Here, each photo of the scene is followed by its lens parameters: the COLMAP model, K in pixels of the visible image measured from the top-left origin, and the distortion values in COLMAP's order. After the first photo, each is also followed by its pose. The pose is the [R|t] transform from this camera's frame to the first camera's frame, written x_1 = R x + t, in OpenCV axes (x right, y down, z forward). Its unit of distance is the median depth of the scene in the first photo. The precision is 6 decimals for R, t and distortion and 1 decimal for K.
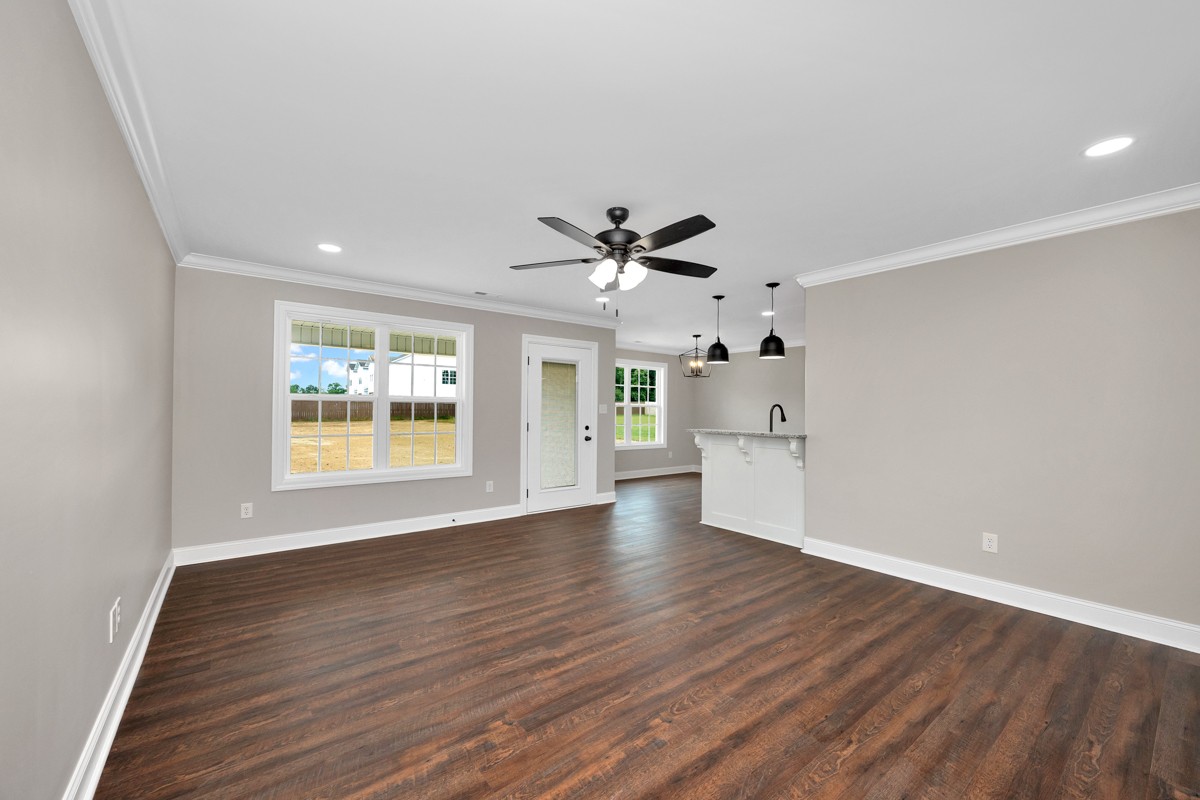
lens RADIAL K [[448.6, 0, 605.8], [0, 448.6, 408.2], [0, 0, 1]] dist [-0.001085, -0.000048]
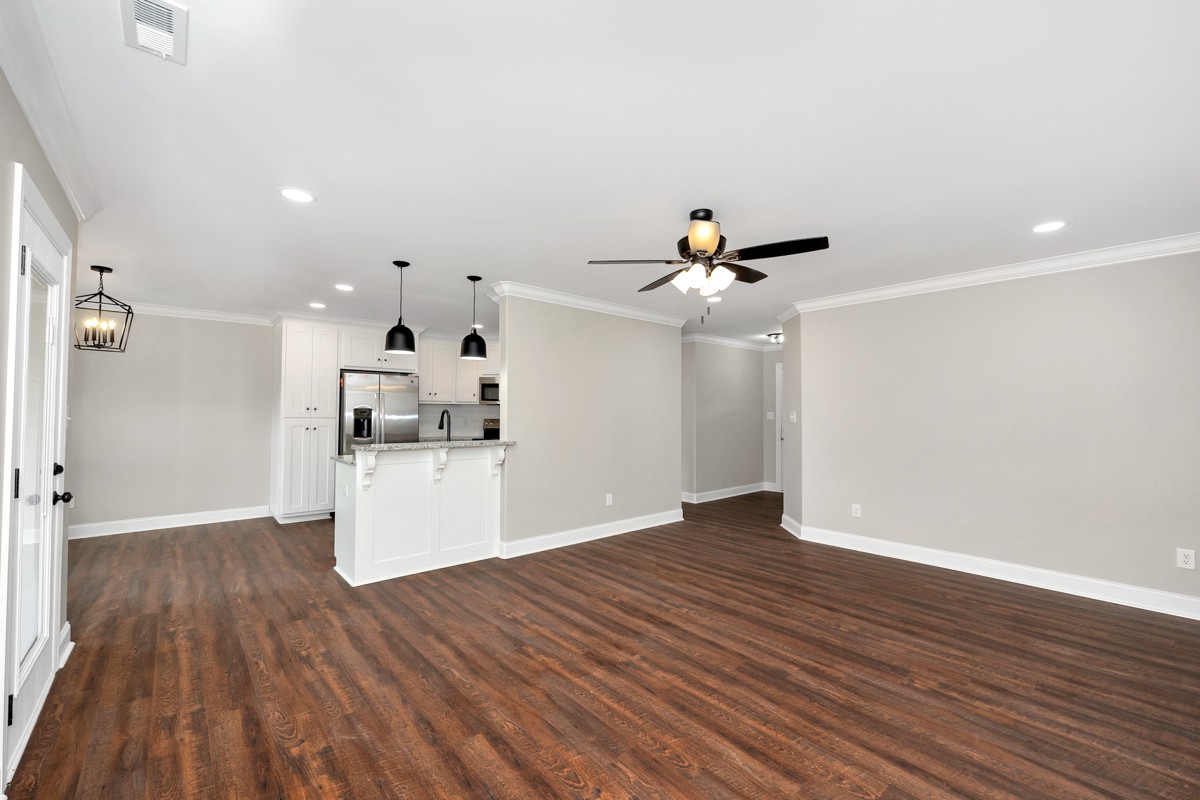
lens RADIAL K [[512.6, 0, 584.3], [0, 512.6, 399.3], [0, 0, 1]] dist [-0.014974, 0.000030]
pose [[-0.029898, 0.021053, 0.999331, -0.873708], [-0.004042, 0.999767, -0.021183, -0.008502], [-0.999545, -0.004673, -0.029806, 1.076080]]
